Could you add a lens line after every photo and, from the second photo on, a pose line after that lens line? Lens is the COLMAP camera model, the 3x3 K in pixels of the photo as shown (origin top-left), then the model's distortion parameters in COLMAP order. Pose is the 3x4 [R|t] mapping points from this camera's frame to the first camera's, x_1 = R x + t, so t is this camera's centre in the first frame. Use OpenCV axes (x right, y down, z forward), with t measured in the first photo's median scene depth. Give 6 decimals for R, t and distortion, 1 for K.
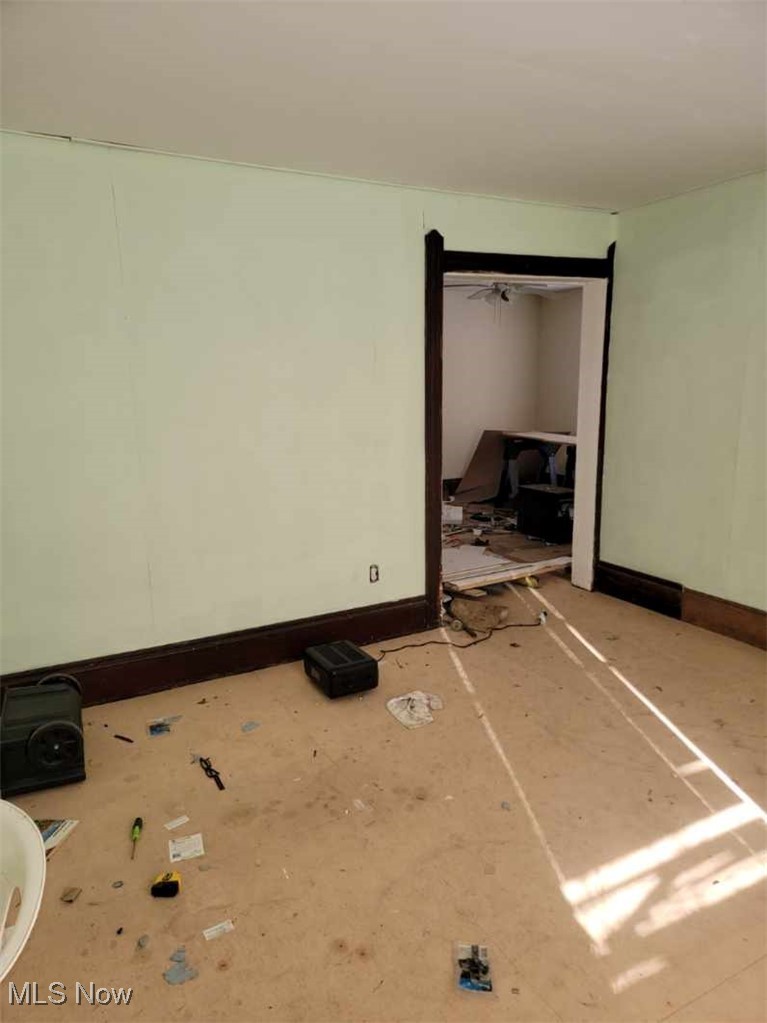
lens RADIAL K [[705.5, 0, 381.2], [0, 705.5, 509.0], [0, 0, 1]] dist [0.106157, -0.081101]
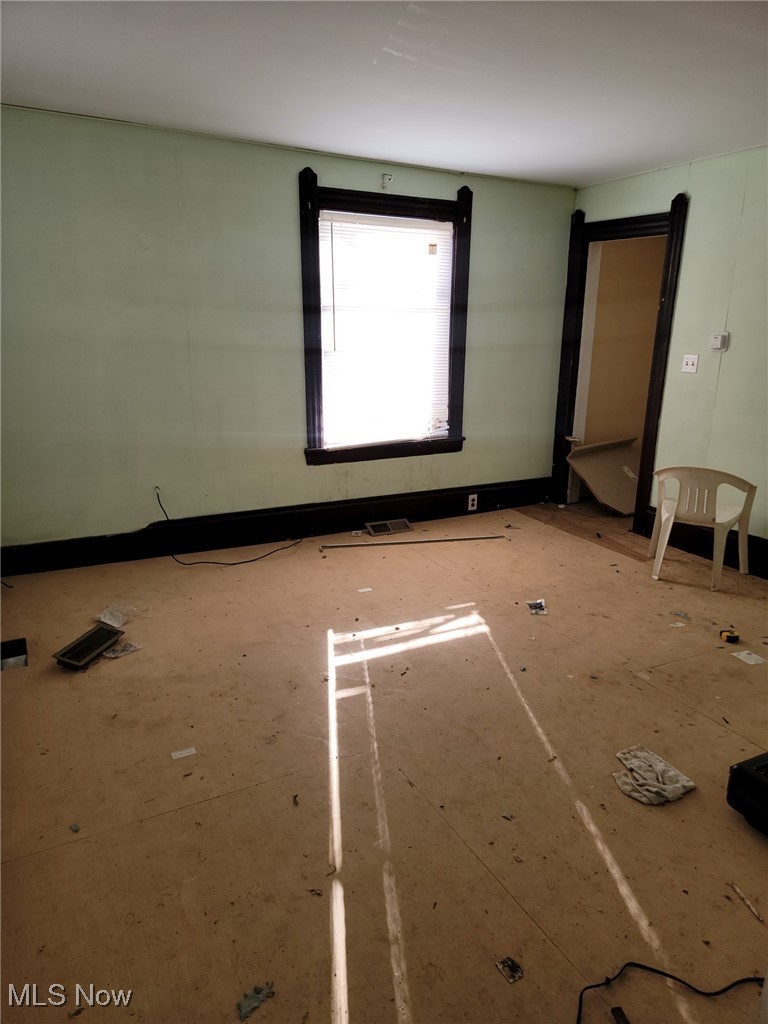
lens RADIAL K [[706.1, 0, 381.7], [0, 706.1, 509.5], [0, 0, 1]] dist [0.106157, -0.081101]
pose [[-0.999979, -0.000472, 0.006509, 0.400986], [0.002283, 0.909059, 0.416662, -0.350898], [-0.006114, 0.416668, -0.909038, 1.959493]]
